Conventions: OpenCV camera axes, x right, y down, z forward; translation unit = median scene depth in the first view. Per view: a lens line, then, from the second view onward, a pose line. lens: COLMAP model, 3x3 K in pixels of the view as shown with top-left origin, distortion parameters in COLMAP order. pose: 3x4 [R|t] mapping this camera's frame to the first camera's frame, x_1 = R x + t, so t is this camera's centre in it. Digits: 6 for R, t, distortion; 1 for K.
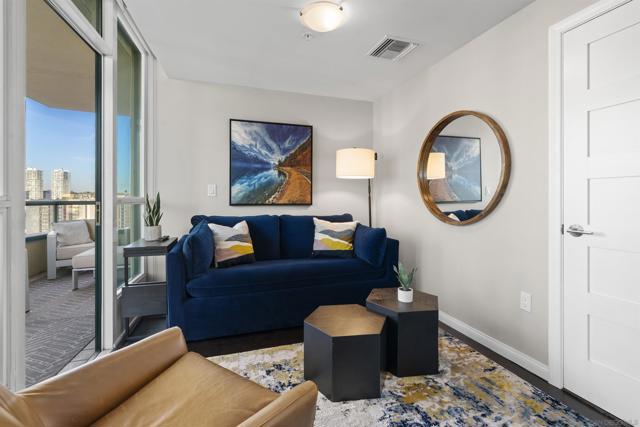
lens RADIAL K [[296.2, 0, 317.1], [0, 296.2, 199.9], [0, 0, 1]] dist [-0.000226, 0.000230]
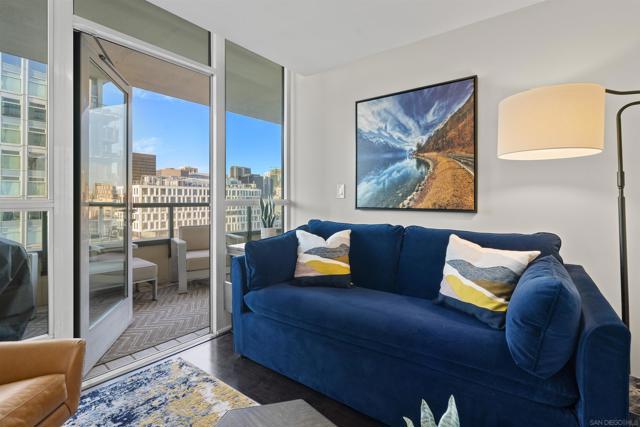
lens RADIAL K [[292.3, 0, 320.2], [0, 292.3, 201.7], [0, 0, 1]] dist [-0.011068, 0.000054]
pose [[0.581463, 0.004586, -0.813560, 0.284632], [-0.002365, 0.999989, 0.003947, -0.004688], [0.813569, -0.000371, 0.581468, 0.444092]]
